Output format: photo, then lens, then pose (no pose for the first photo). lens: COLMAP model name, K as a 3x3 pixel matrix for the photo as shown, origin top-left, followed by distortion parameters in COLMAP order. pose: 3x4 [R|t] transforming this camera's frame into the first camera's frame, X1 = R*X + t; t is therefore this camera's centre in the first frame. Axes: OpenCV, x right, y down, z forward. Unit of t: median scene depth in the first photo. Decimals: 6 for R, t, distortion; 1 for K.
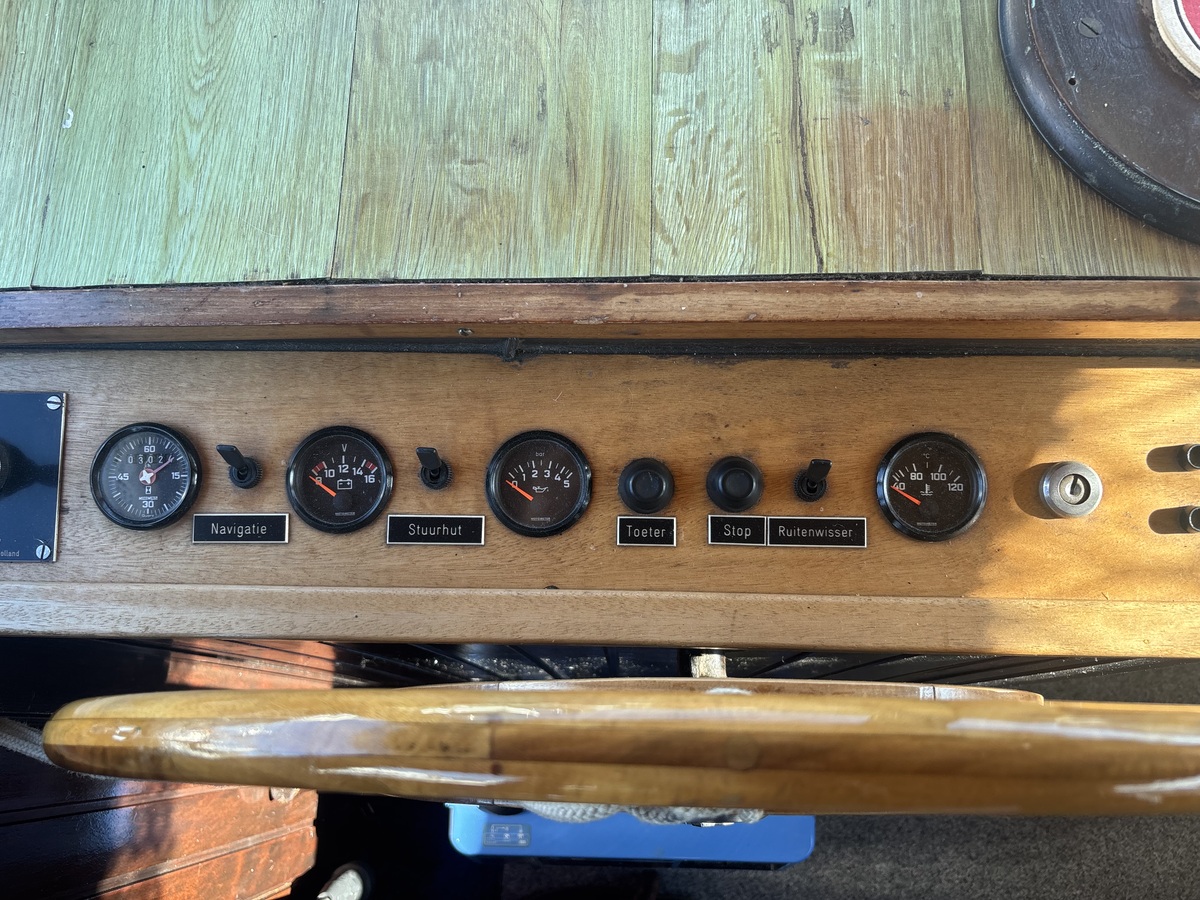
lens RADIAL K [[916.7, 0, 600.0], [0, 916.7, 450.0], [0, 0, 1]] dist [0.062118, -0.091980]
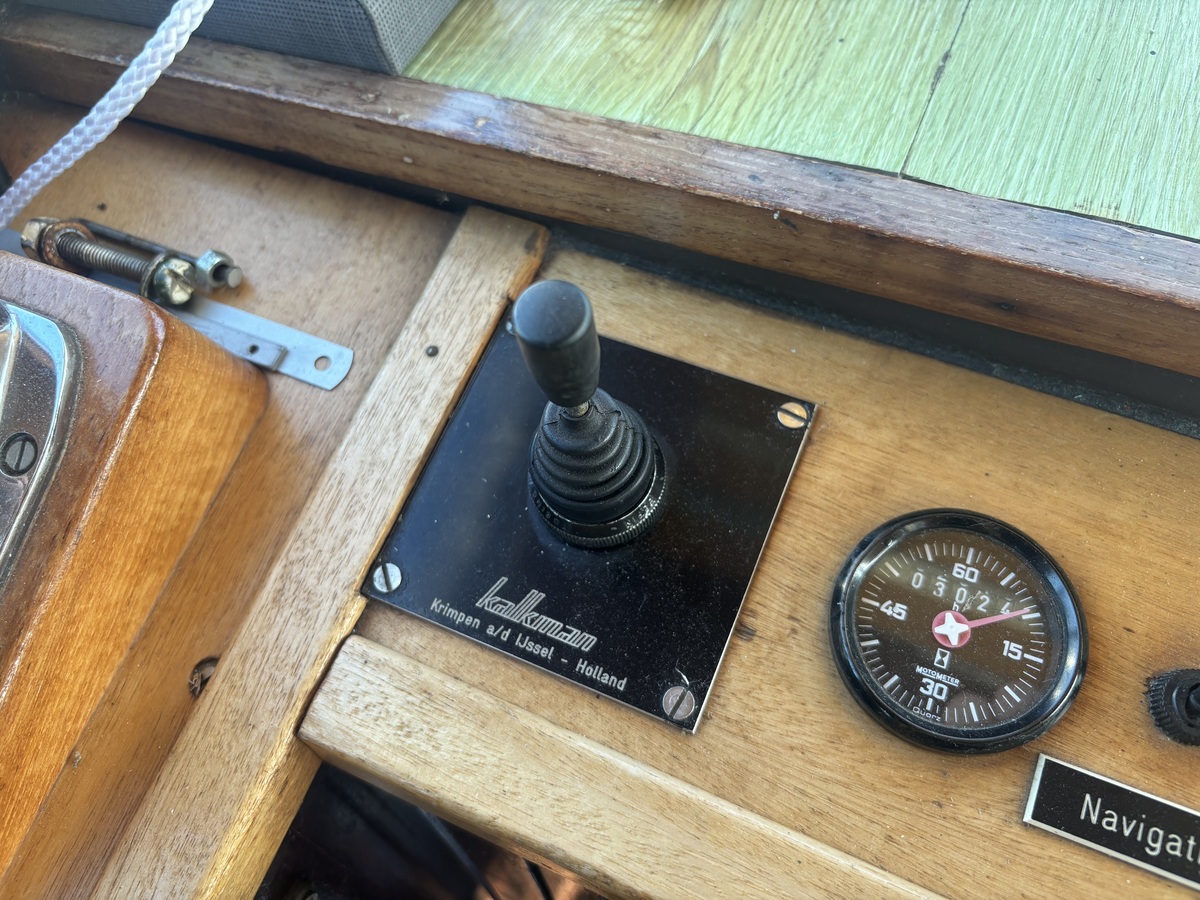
lens RADIAL K [[956.4, 0, 600.0], [0, 956.4, 450.0], [0, 0, 1]] dist [-0.008835, -0.015780]
pose [[0.918442, 0.327448, -0.221903, -0.570722], [-0.376124, 0.896622, -0.233667, 0.121766], [0.122449, 0.298073, 0.946657, 0.523690]]
